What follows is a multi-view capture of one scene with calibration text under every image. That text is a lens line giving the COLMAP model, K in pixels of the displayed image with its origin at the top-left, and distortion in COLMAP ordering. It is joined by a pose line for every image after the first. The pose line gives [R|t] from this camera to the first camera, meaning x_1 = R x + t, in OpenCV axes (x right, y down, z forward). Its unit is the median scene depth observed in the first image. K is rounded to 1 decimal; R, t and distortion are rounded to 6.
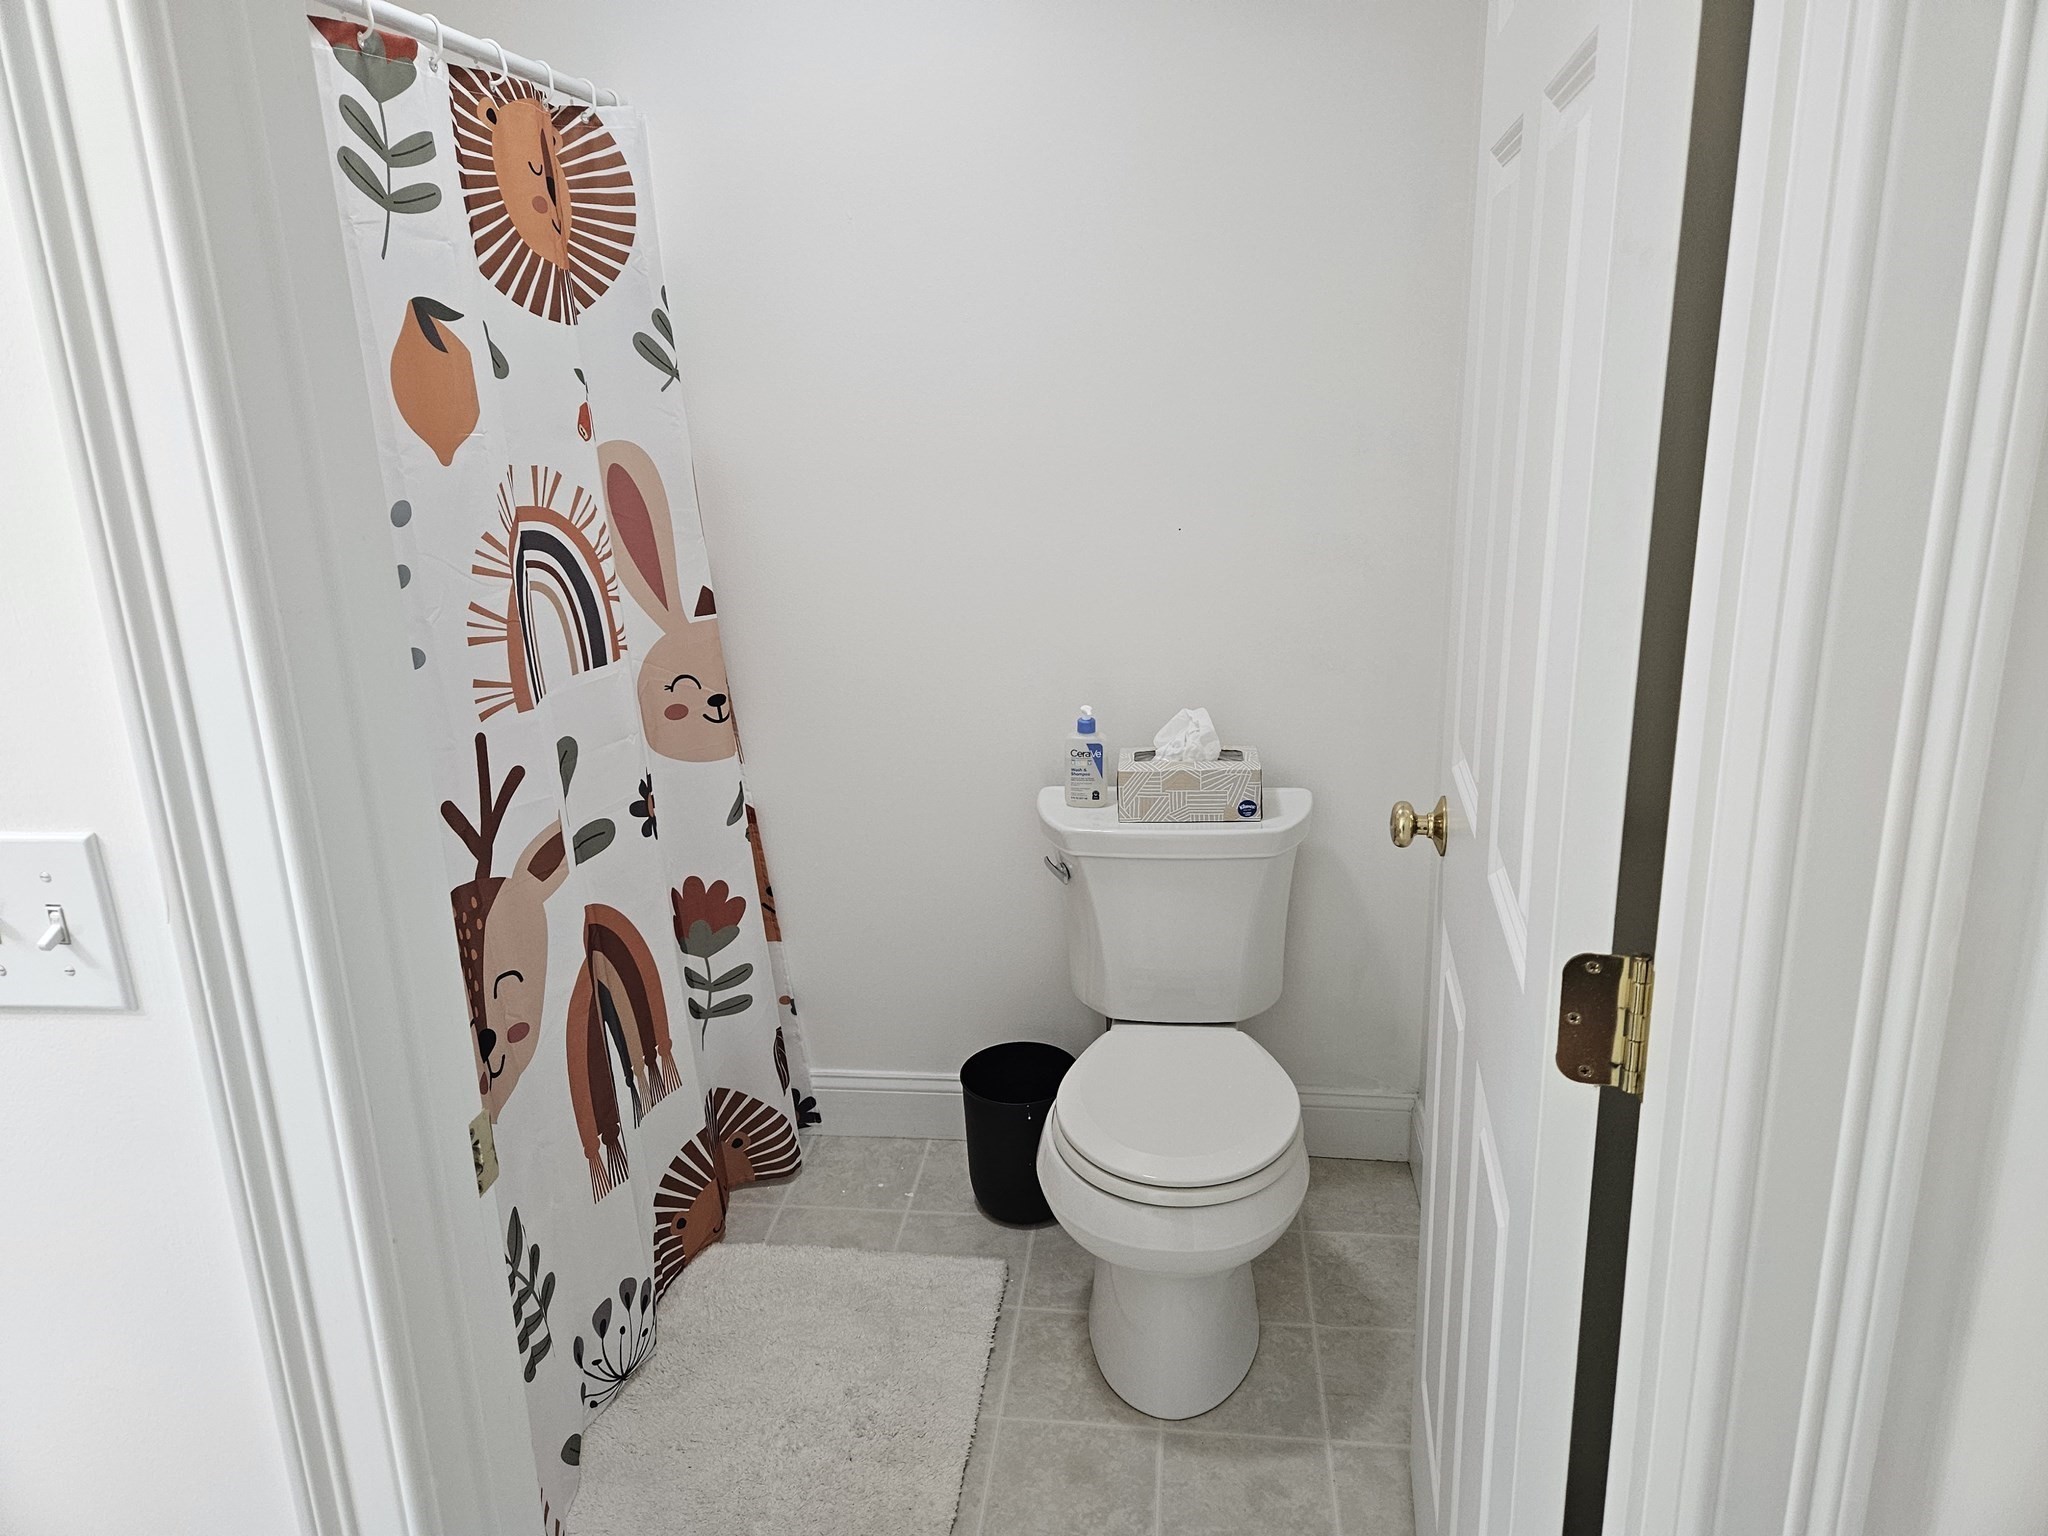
lens RADIAL K [[1347.8, 0, 990.9], [0, 1347.8, 734.2], [0, 0, 1]] dist [0.074999, -0.084404]
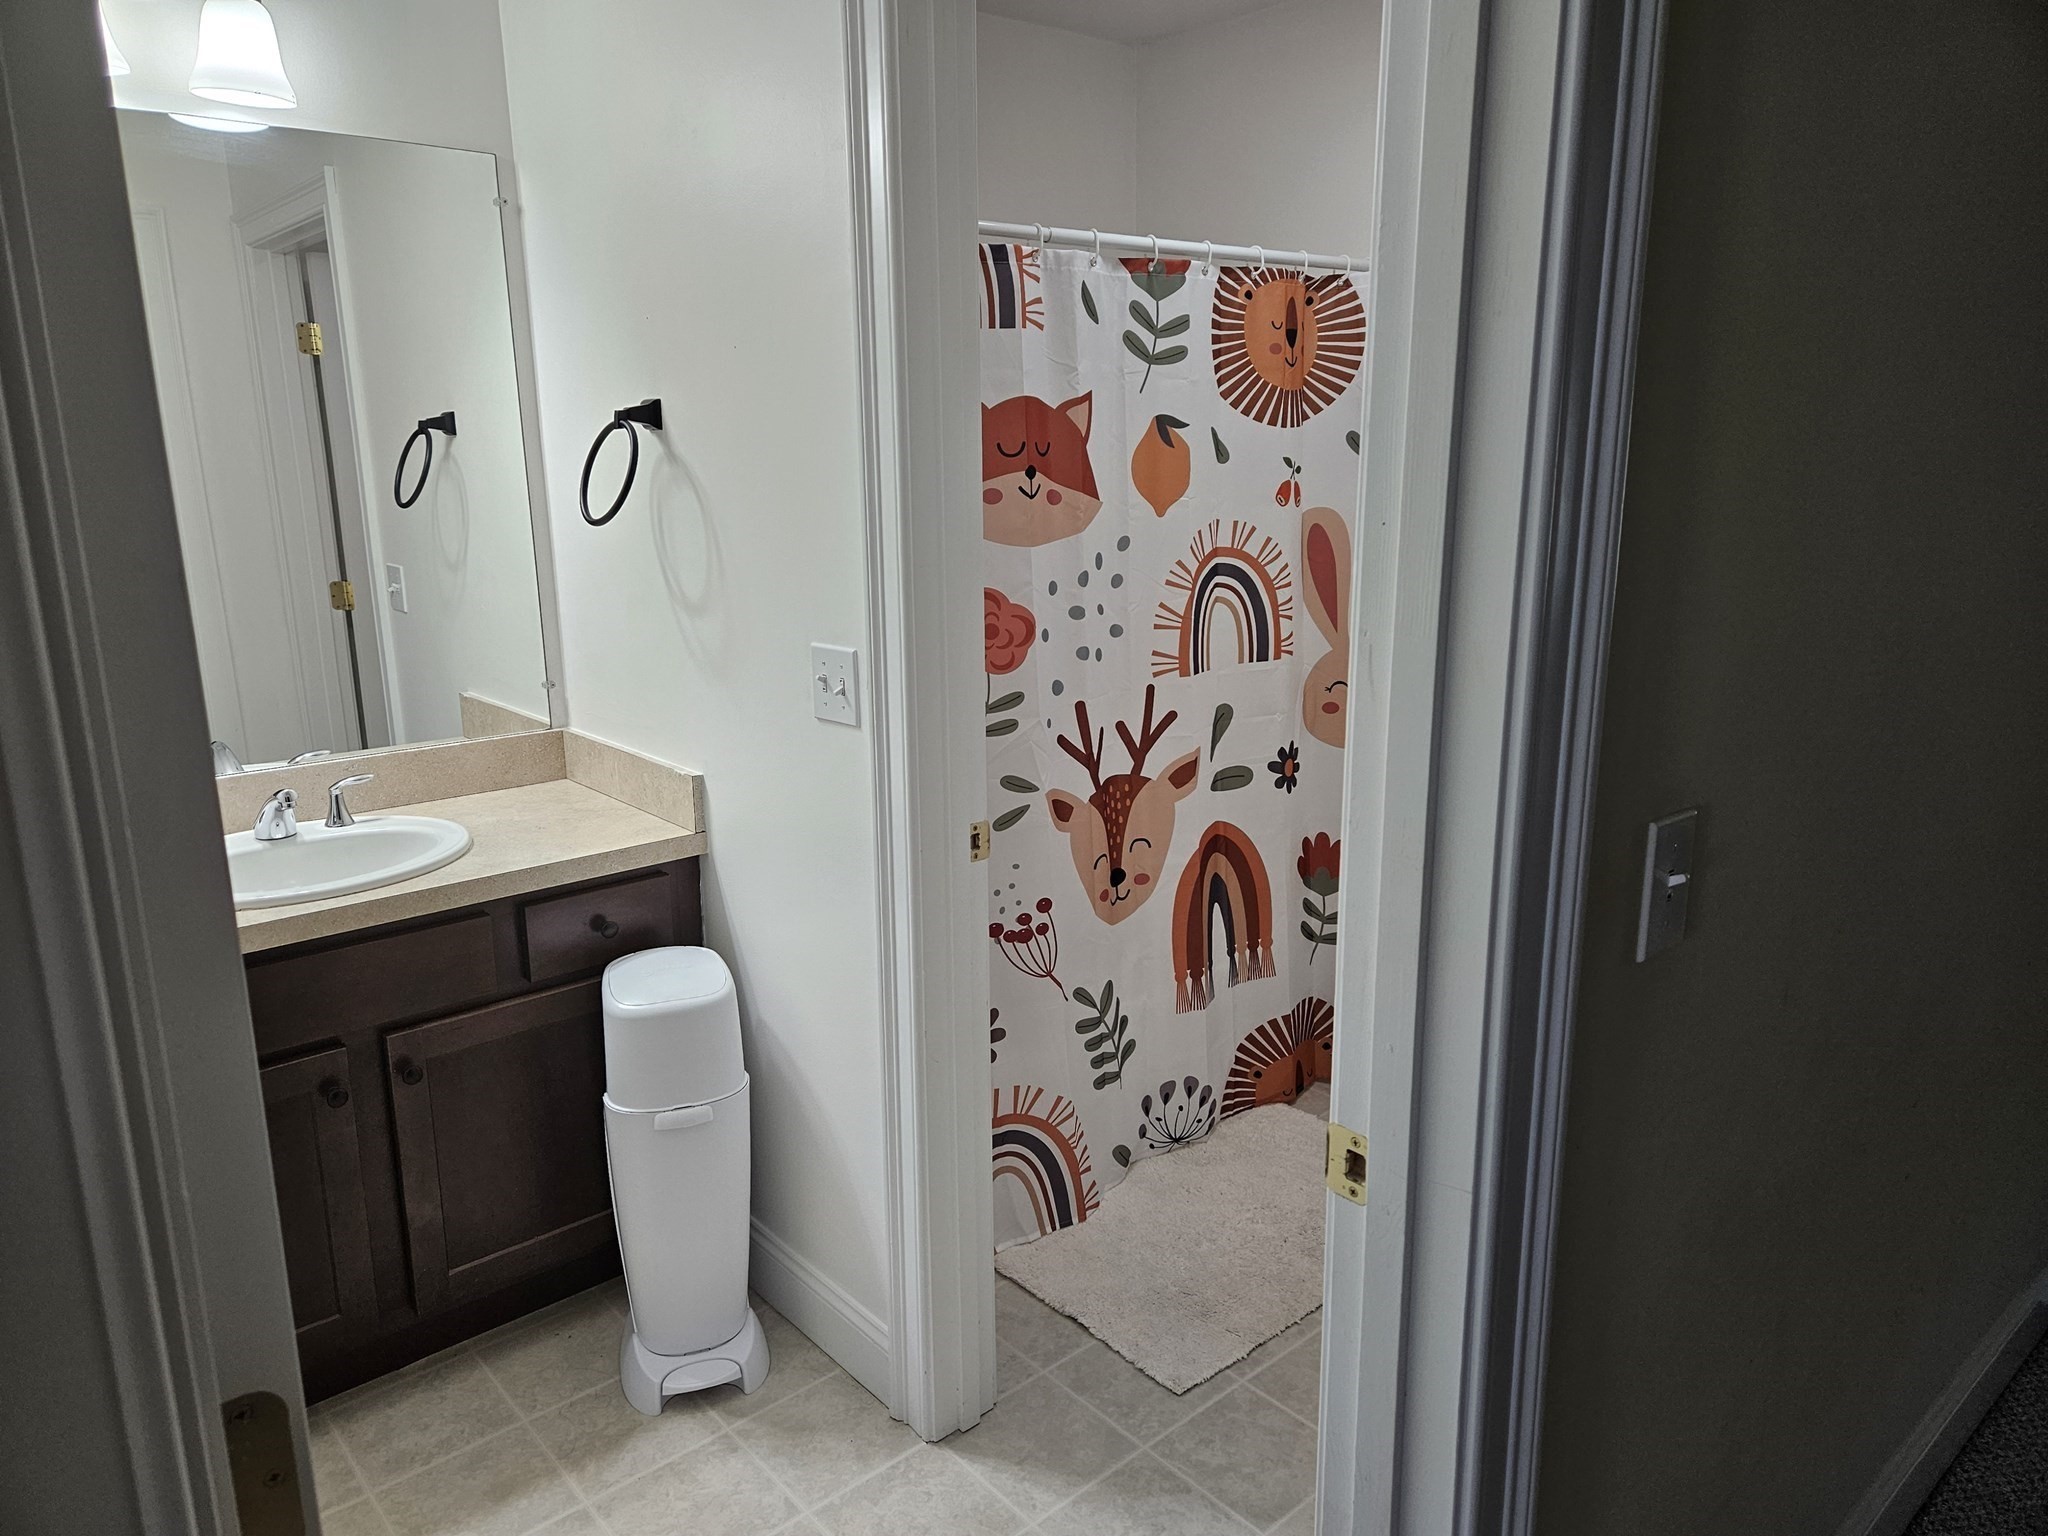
lens RADIAL K [[1347.8, 0, 990.9], [0, 1347.8, 734.2], [0, 0, 1]] dist [0.074999, -0.084404]
pose [[0.737114, 0.157586, -0.657138, 0.497080], [-0.190025, 0.981528, 0.022225, 0.053231], [0.648501, 0.108490, 0.753443, -0.281984]]
